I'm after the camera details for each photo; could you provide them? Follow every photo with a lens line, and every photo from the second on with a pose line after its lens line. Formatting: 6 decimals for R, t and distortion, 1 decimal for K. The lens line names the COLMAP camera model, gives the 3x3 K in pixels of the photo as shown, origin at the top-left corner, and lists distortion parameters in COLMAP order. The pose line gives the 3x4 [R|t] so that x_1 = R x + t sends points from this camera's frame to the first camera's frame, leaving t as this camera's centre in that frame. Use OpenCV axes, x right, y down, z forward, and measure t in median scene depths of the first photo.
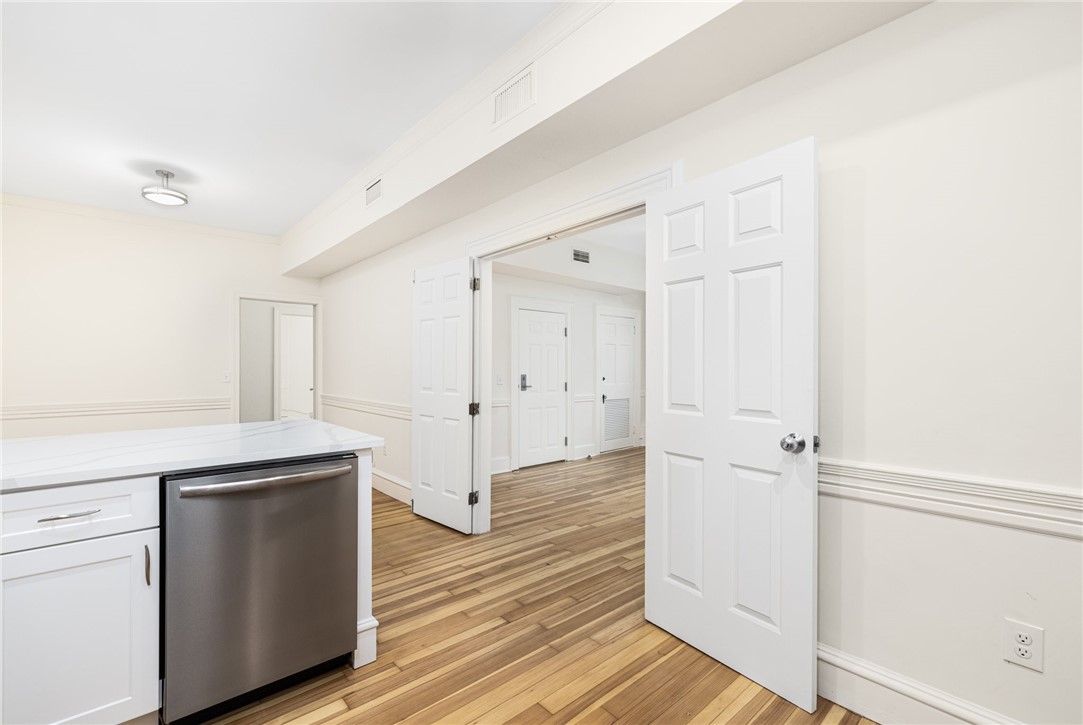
lens RADIAL K [[464.6, 0, 537.5], [0, 464.6, 371.4], [0, 0, 1]] dist [-0.002357, 0.001056]
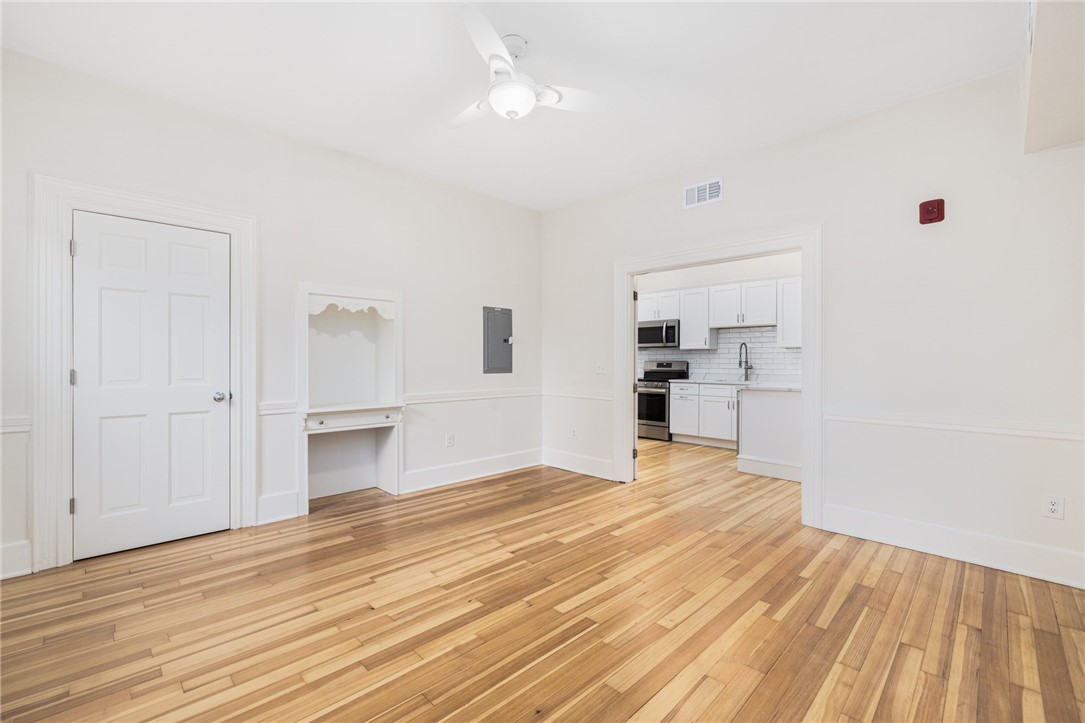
lens RADIAL K [[465.5, 0, 538.8], [0, 465.5, 362.7], [0, 0, 1]] dist [-0.002357, 0.001056]
pose [[-0.997677, -0.004383, -0.067988, 0.524201], [-0.004948, 0.999955, 0.008144, -0.000914], [0.067949, 0.008462, -0.997653, 1.958539]]
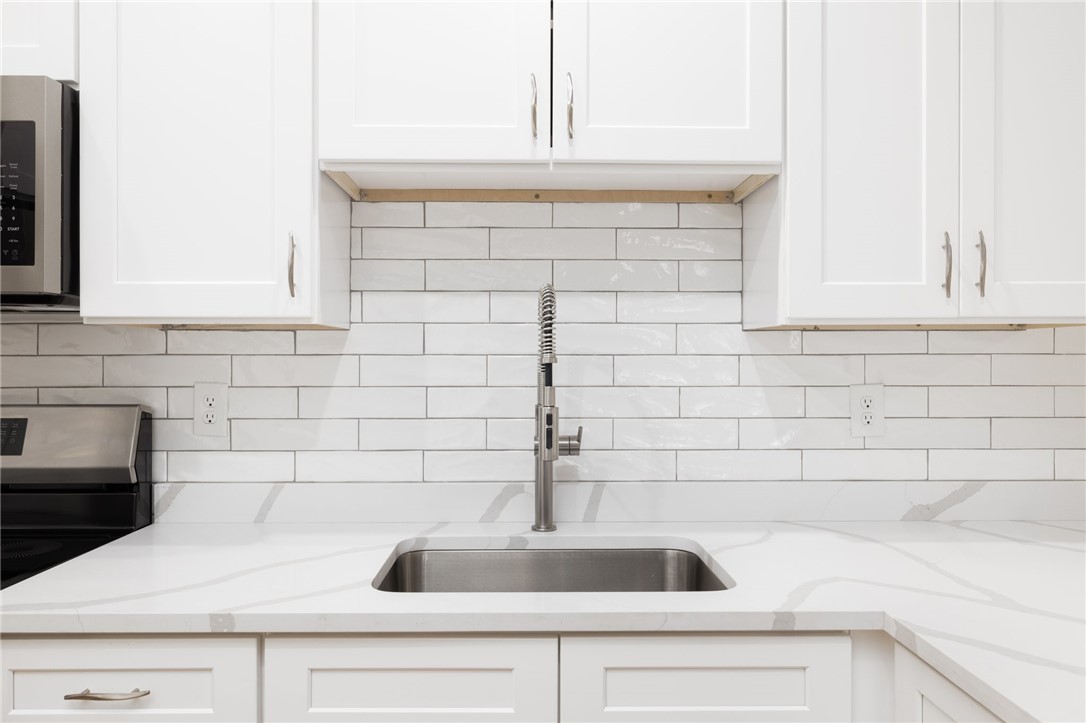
lens RADIAL K [[753.6, 0, 533.2], [0, 753.6, 358.7], [0, 0, 1]] dist [0.000184, 0.004939]
pose [[-0.658692, -0.001285, -0.752412, -0.078158], [-0.005214, 0.999982, 0.002857, -0.027796], [0.752395, 0.005805, -0.658687, 0.438454]]
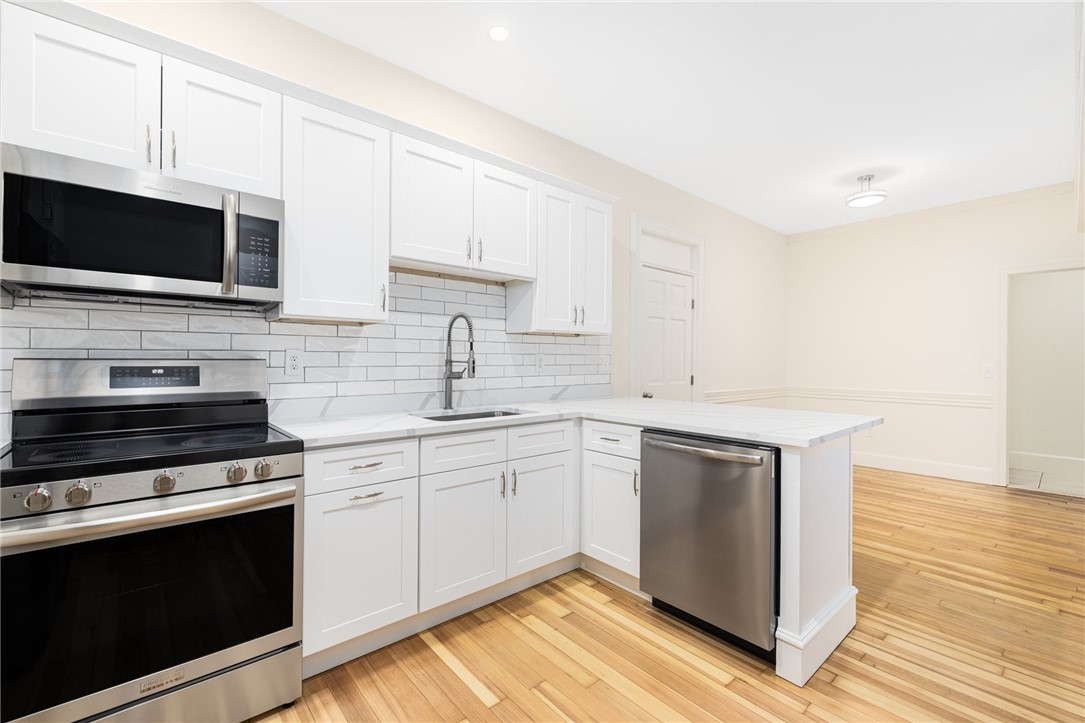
lens RADIAL K [[465.5, 0, 532.3], [0, 465.5, 357.4], [0, 0, 1]] dist [-0.002357, 0.001056]
pose [[-0.020485, -0.002444, -0.999787, 0.307355], [-0.012587, 0.999918, -0.002186, -0.000388], [0.999711, 0.012539, -0.020514, 0.275053]]
